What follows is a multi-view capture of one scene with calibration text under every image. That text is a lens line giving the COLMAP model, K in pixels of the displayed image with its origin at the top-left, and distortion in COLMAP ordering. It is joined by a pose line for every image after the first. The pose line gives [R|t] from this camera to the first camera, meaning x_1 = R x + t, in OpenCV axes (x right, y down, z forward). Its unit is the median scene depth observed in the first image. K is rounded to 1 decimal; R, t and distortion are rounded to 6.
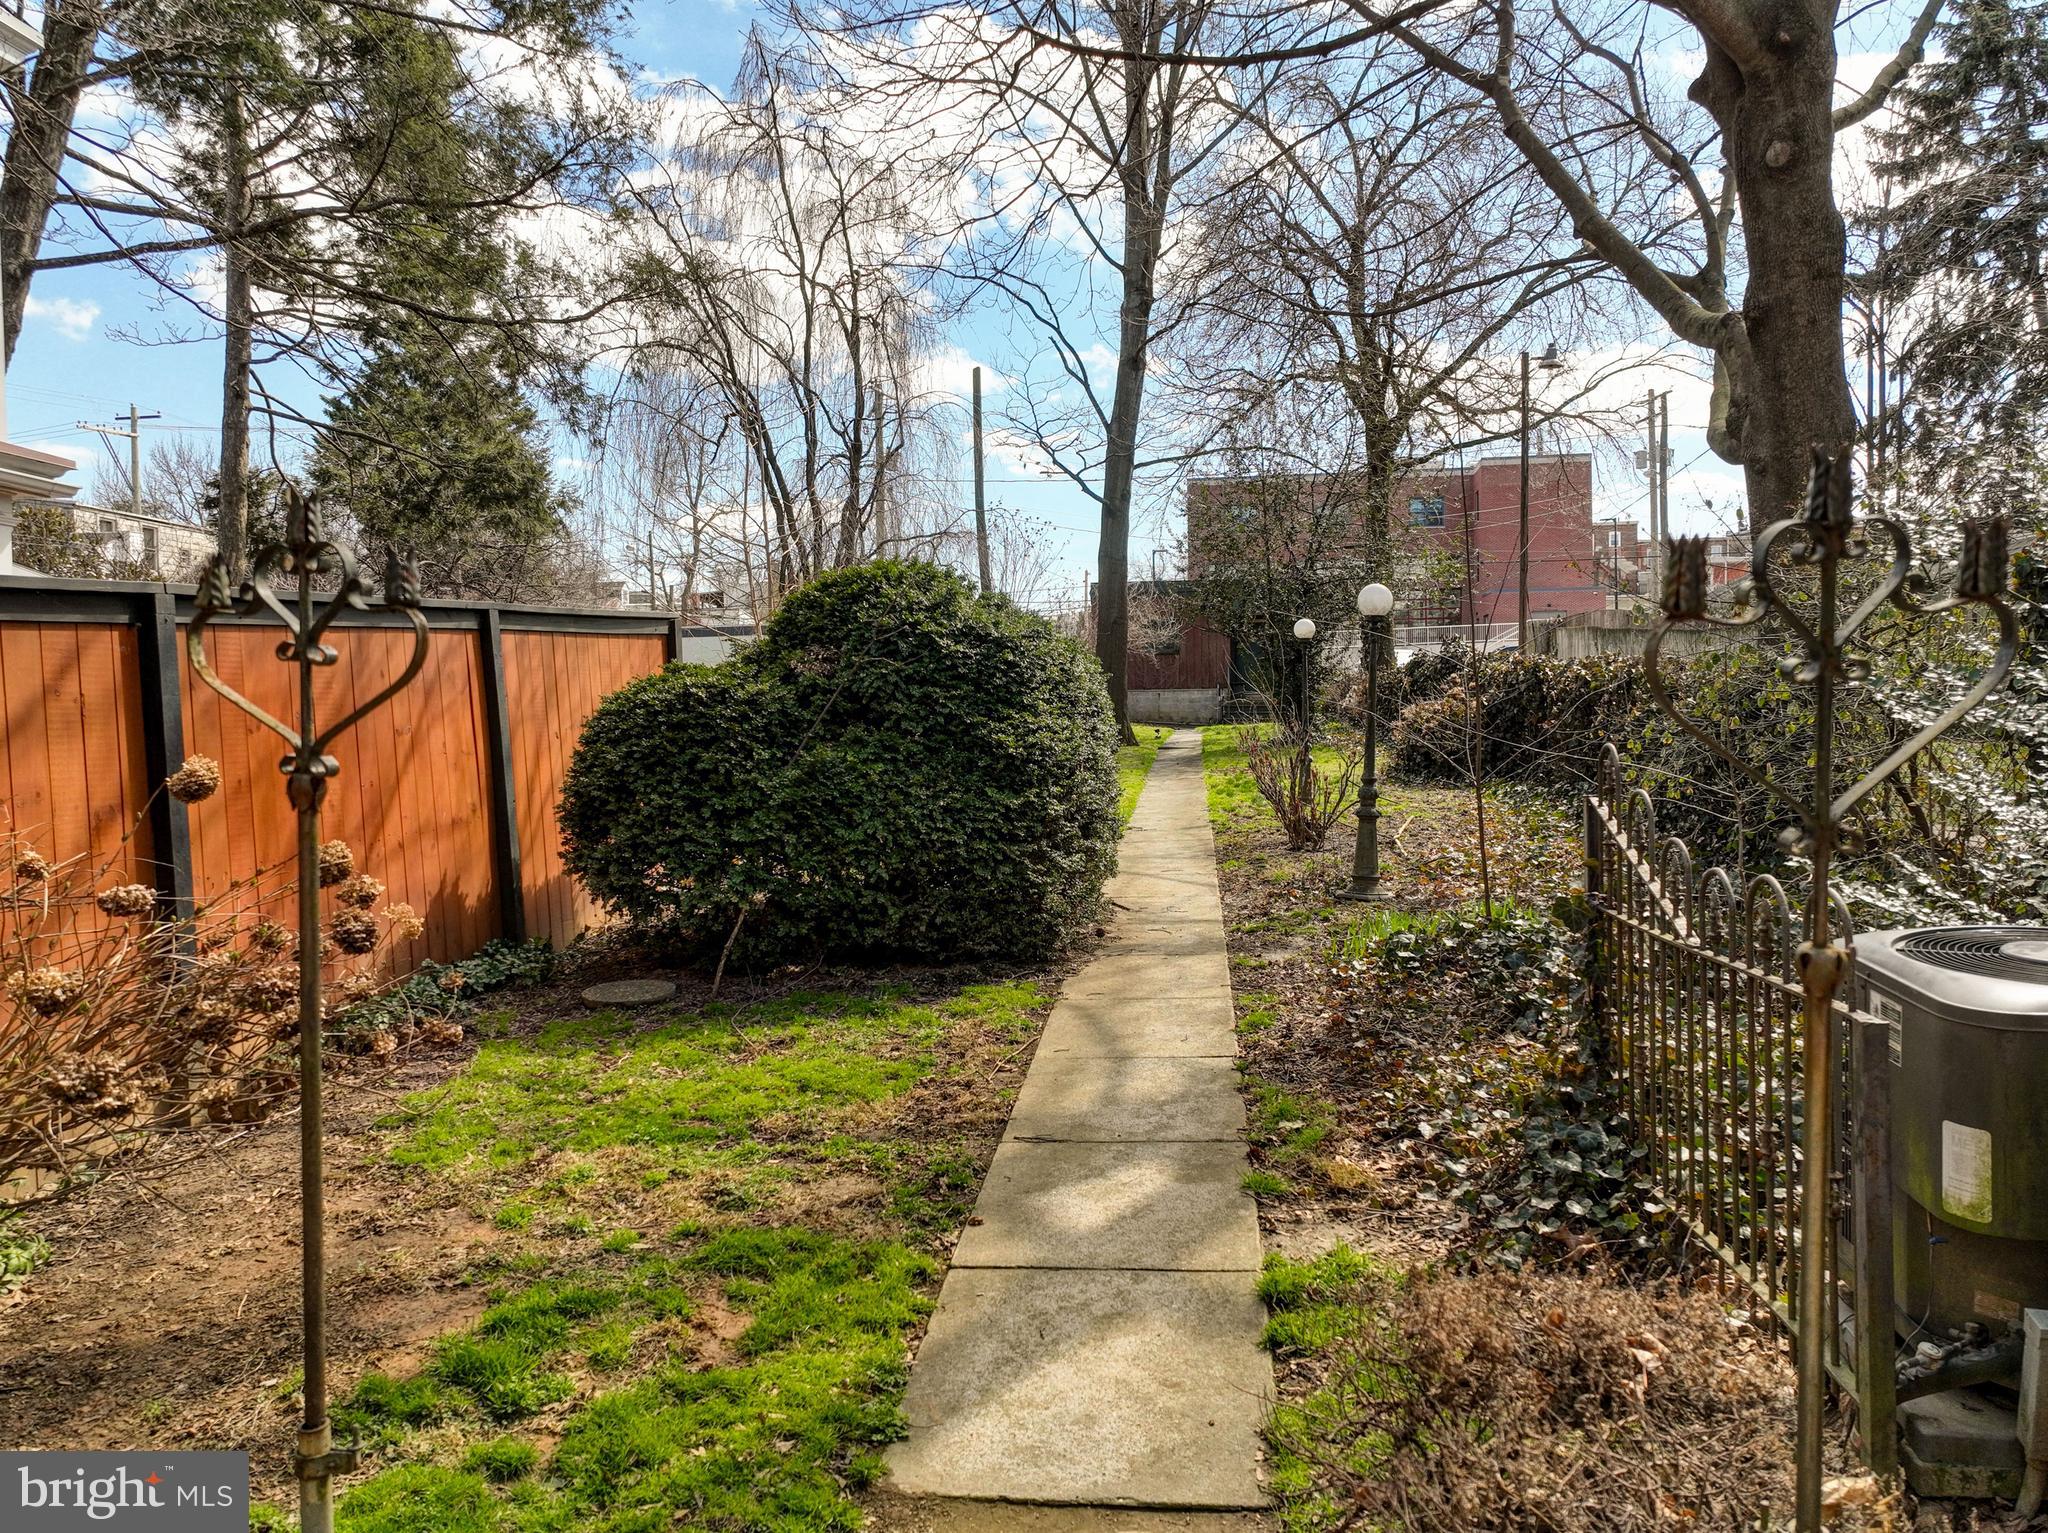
lens RADIAL K [[1724.2, 0, 1024.0], [0, 1724.2, 766.5], [0, 0, 1]] dist [-0.040481, 0.002703]
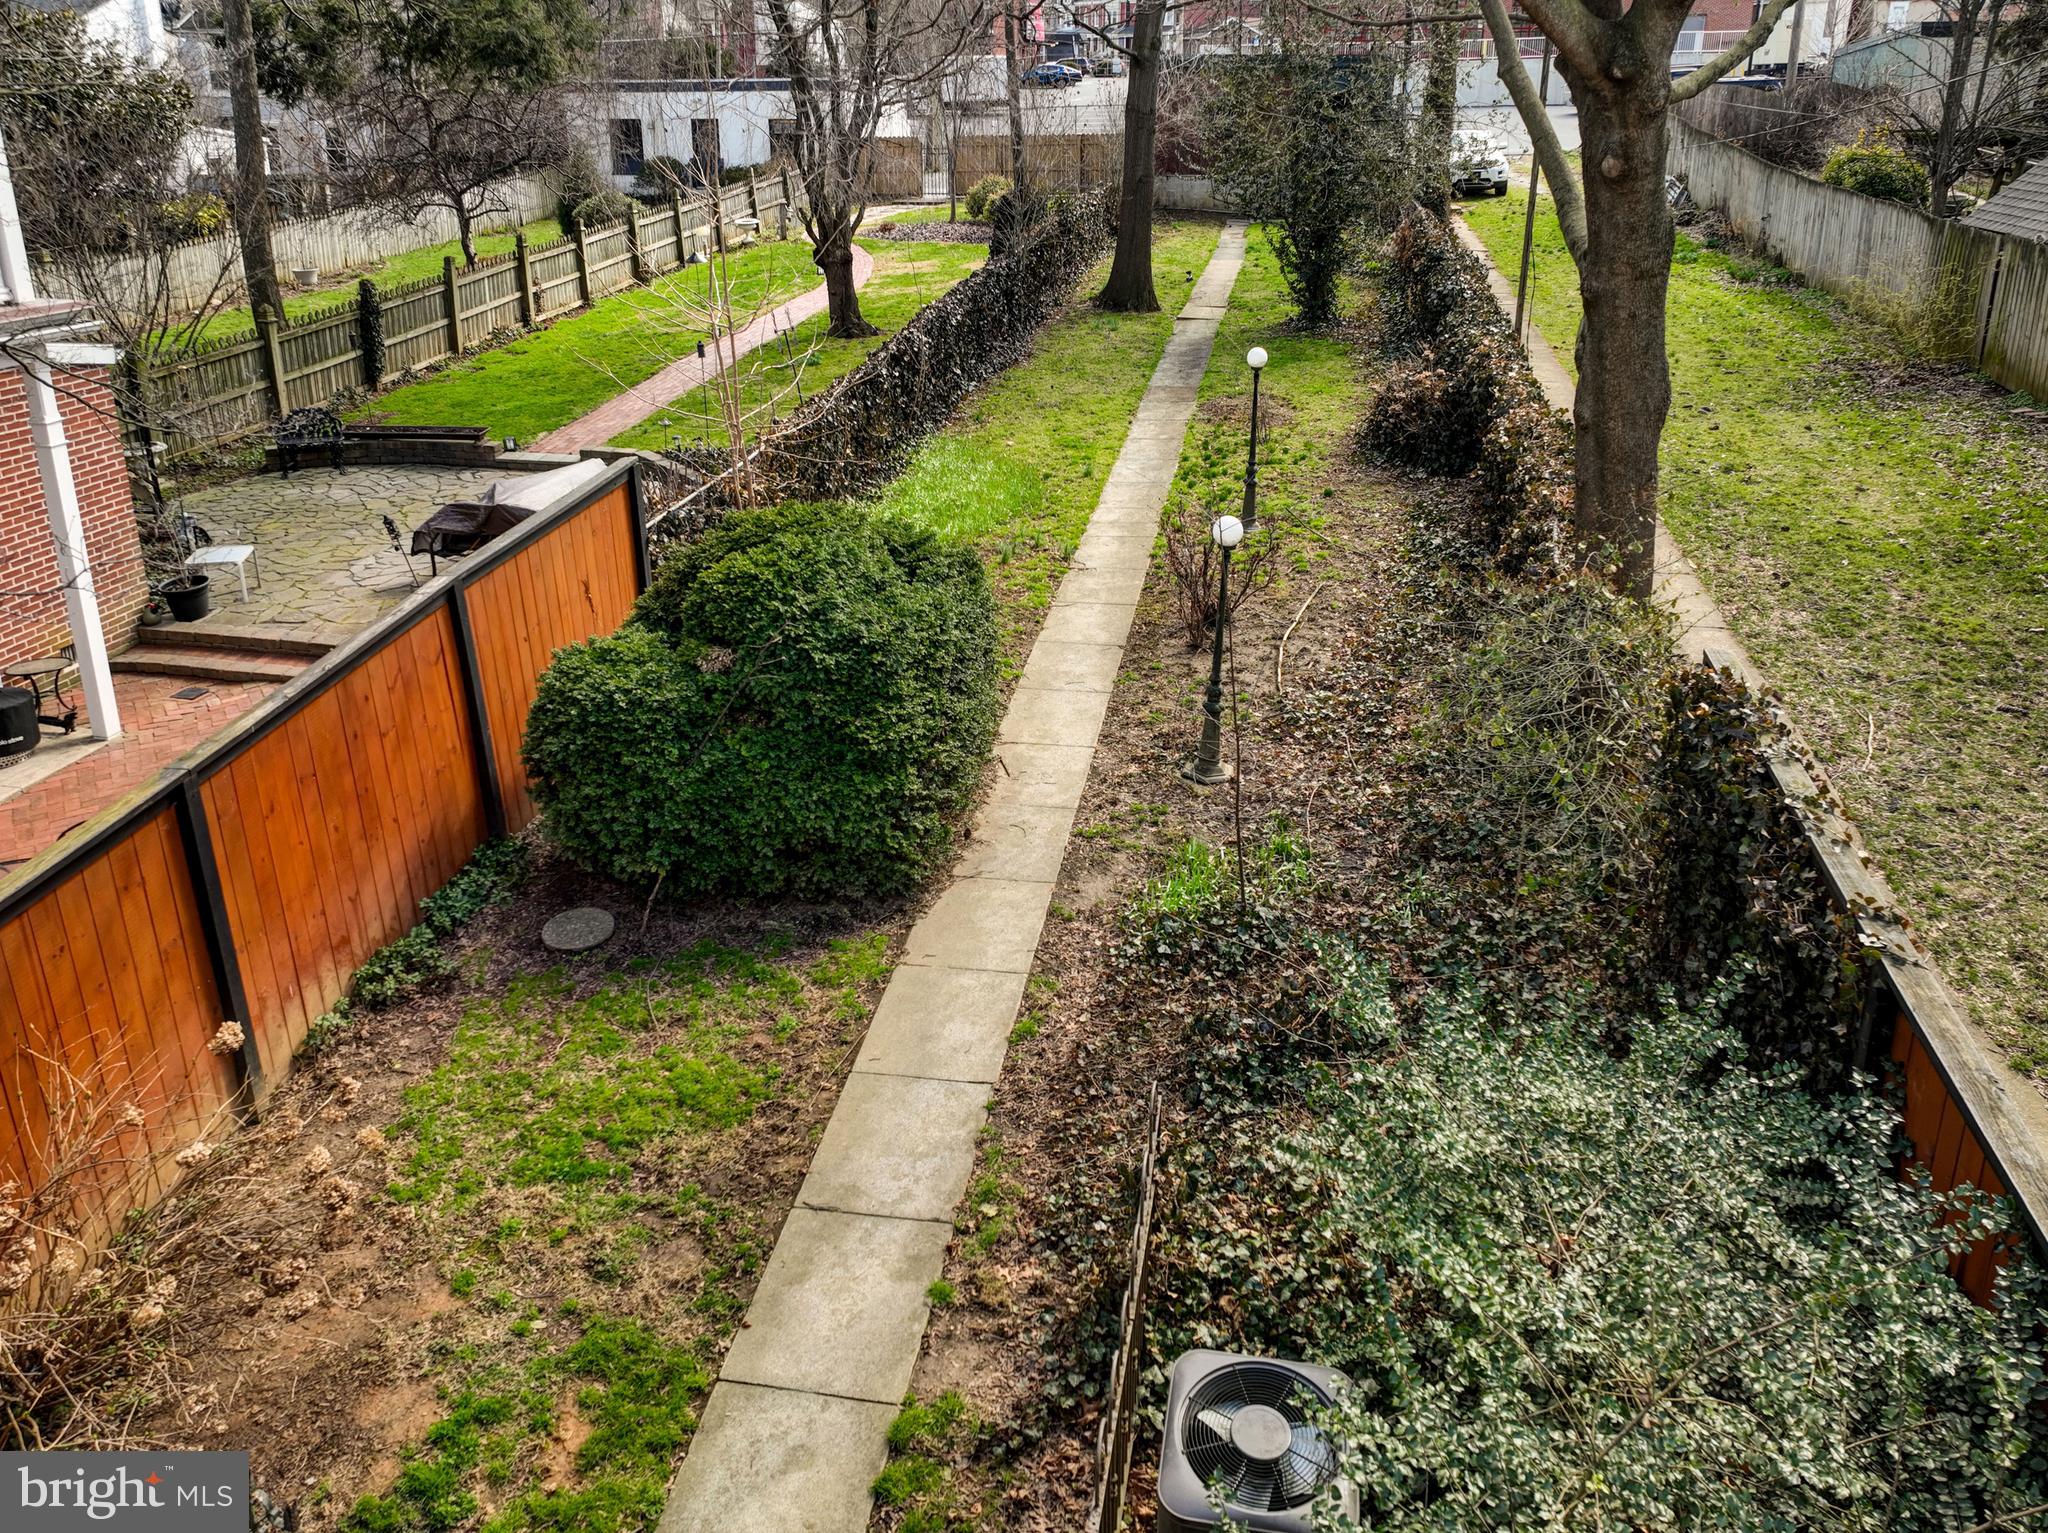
lens RADIAL K [[1724.2, 0, 1024.0], [0, 1724.2, 766.5], [0, 0, 1]] dist [-0.040481, 0.002703]
pose [[0.999020, 0.028679, -0.033714, 0.203680], [-0.016610, 0.948936, 0.315032, -0.554505], [0.041027, -0.314163, 0.948482, -0.243318]]
